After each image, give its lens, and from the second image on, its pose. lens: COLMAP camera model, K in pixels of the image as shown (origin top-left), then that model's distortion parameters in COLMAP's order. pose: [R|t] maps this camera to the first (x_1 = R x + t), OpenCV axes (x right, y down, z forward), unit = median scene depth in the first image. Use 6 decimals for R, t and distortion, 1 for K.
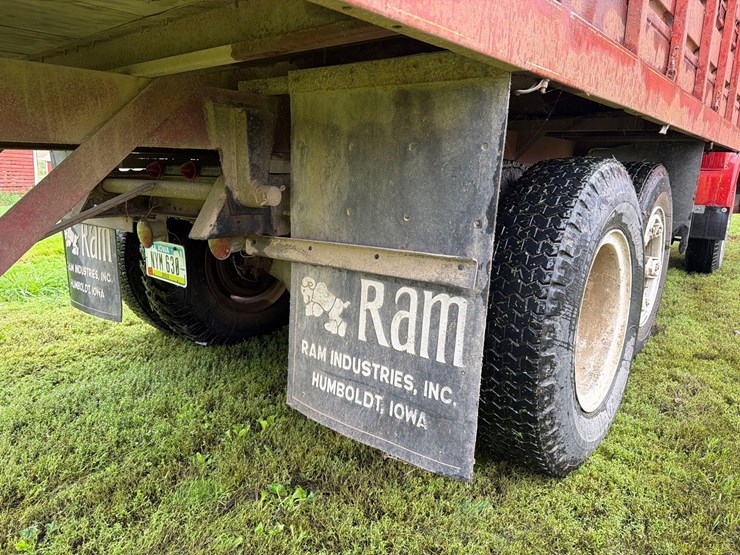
lens RADIAL K [[521.7, 0, 366.9], [0, 521.7, 264.1], [0, 0, 1]] dist [0.044699, -0.056048]
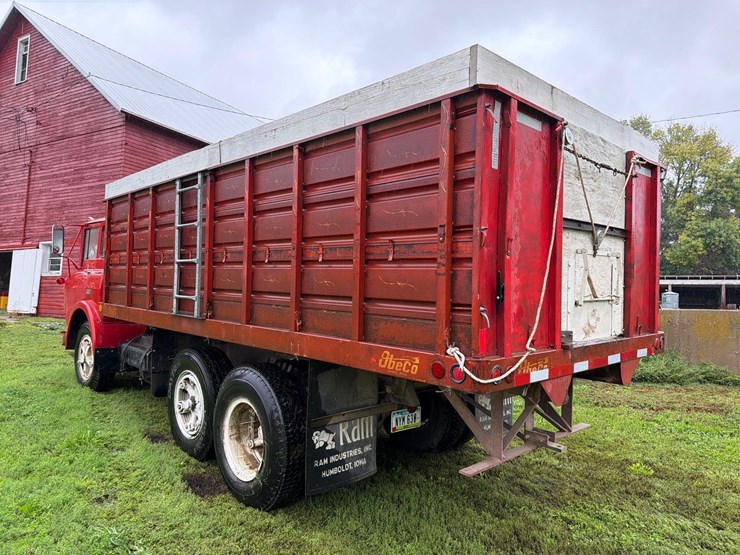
lens RADIAL K [[521.7, 0, 375.5], [0, 521.7, 271.5], [0, 0, 1]] dist [0.044699, -0.056048]
pose [[0.123827, 0.008542, 0.992267, -2.539480], [0.169013, 0.985170, -0.029572, -0.595644], [-0.977804, 0.171368, 0.120547, 0.339844]]
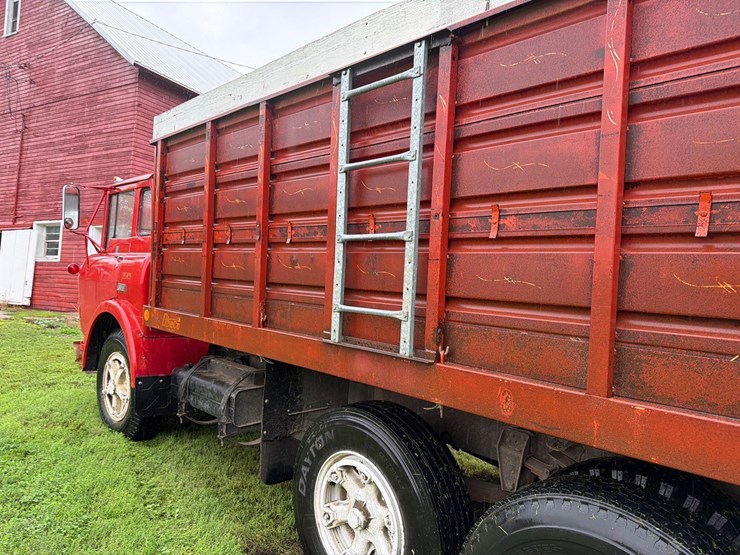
lens RADIAL K [[521.7, 0, 379.4], [0, 521.7, 279.5], [0, 0, 1]] dist [0.044699, -0.056048]
pose [[0.104397, -0.019283, 0.994349, -0.978150], [0.150202, 0.988649, 0.003403, -0.834775], [-0.983128, 0.148998, 0.106109, 1.727077]]
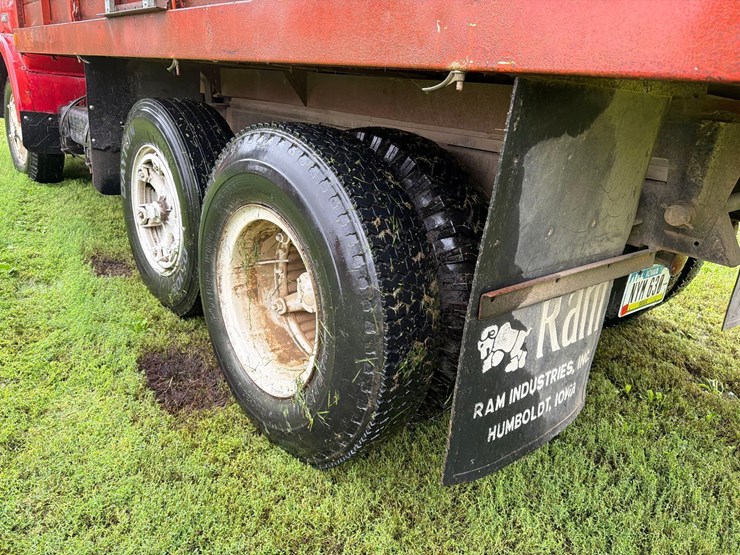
lens RADIAL K [[521.7, 0, 371.0], [0, 521.7, 279.1], [0, 0, 1]] dist [0.044699, -0.056048]
pose [[0.163130, -0.325754, 0.931275, -0.868020], [0.103256, 0.944372, 0.312248, -0.309708], [-0.981186, 0.045223, 0.187692, 1.066494]]
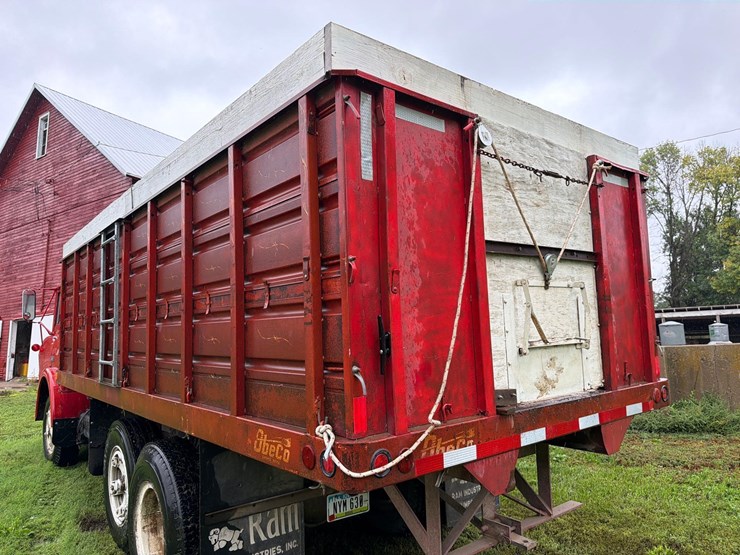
lens RADIAL K [[521.7, 0, 361.1], [0, 521.7, 273.3], [0, 0, 1]] dist [0.044699, -0.056048]
pose [[0.212858, 0.084716, 0.973404, -2.003178], [0.219389, 0.966653, -0.132103, -0.518083], [-0.952135, 0.241673, 0.187174, -0.084784]]
